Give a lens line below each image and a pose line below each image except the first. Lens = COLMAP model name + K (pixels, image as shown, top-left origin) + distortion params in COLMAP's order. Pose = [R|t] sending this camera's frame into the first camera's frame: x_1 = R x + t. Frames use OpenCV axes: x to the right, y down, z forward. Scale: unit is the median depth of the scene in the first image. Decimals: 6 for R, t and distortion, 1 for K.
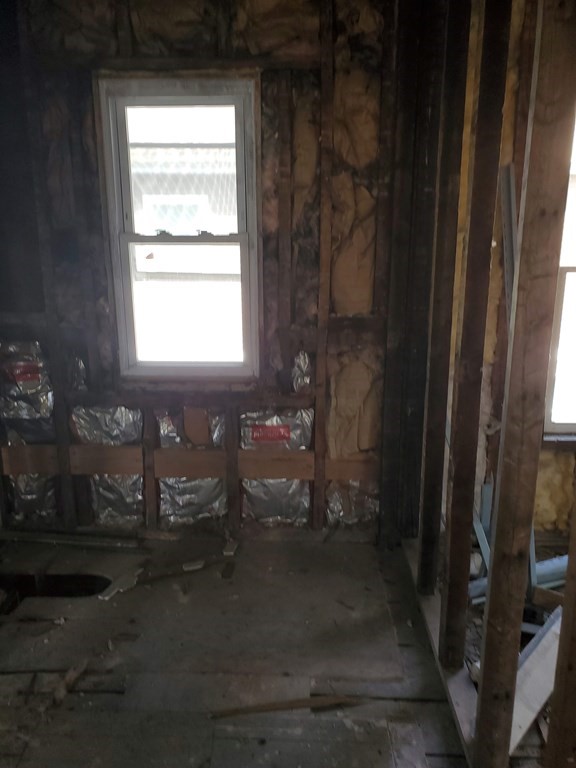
lens RADIAL K [[605.8, 0, 288.8], [0, 605.8, 386.7], [0, 0, 1]] dist [0.008280, 0.028040]
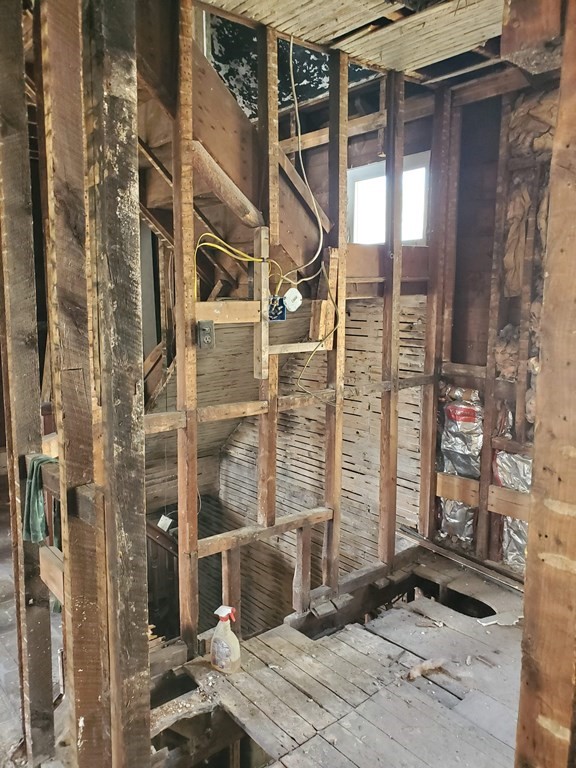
lens RADIAL K [[605.8, 0, 288.1], [0, 605.8, 381.1], [0, 0, 1]] dist [0.008280, 0.028040]
pose [[0.669293, 0.106481, -0.735329, 0.200119], [-0.185495, 0.982285, -0.026594, 0.008111], [0.719471, 0.154199, 0.677188, -0.063969]]
